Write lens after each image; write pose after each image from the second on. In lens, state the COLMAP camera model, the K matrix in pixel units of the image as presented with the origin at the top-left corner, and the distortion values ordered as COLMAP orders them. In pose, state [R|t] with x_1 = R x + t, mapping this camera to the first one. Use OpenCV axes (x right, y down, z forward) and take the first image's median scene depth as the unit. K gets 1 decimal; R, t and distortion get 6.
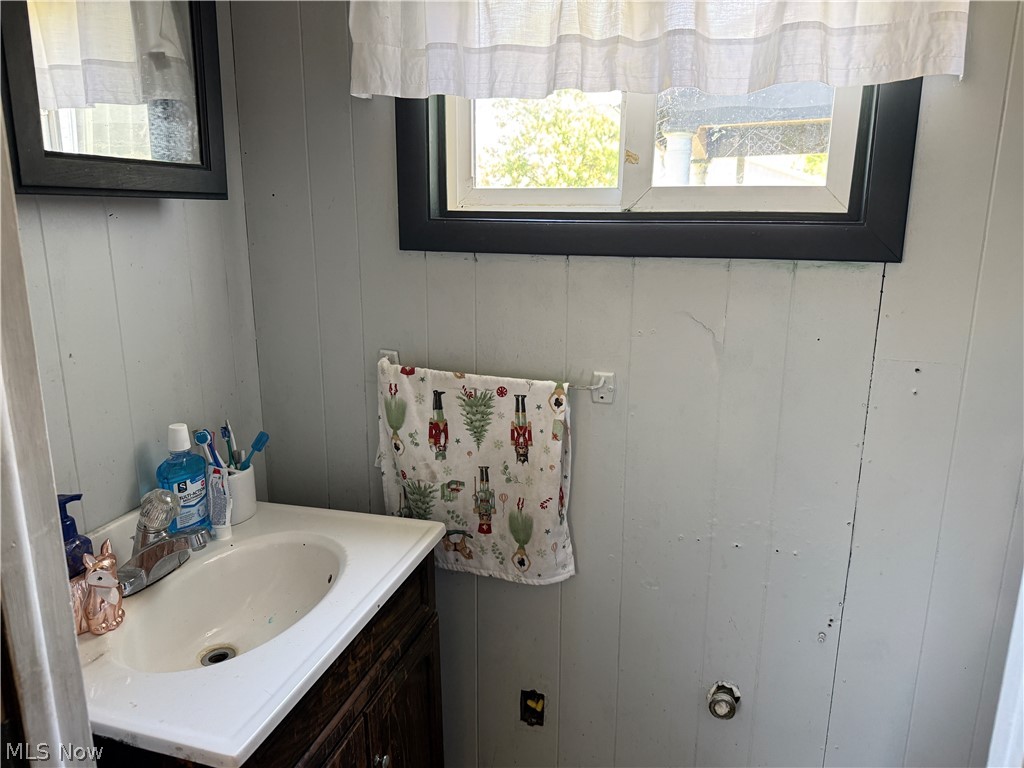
lens RADIAL K [[723.2, 0, 512.2], [0, 723.2, 384.0], [0, 0, 1]] dist [0.000614, -0.019252]
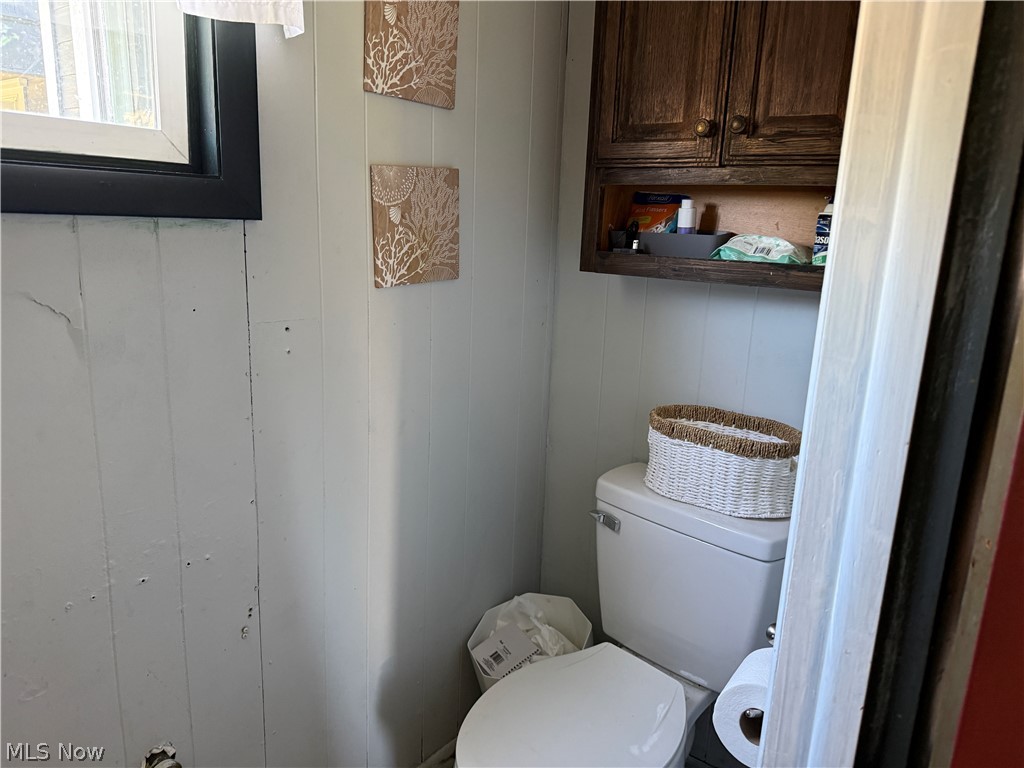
lens RADIAL K [[723.2, 0, 511.1], [0, 723.2, 382.8], [0, 0, 1]] dist [0.000614, -0.019252]
pose [[0.363130, -0.198346, 0.910382, -0.246959], [0.177618, 0.973897, 0.141337, -0.031958], [-0.914652, 0.110377, 0.388881, 0.327832]]
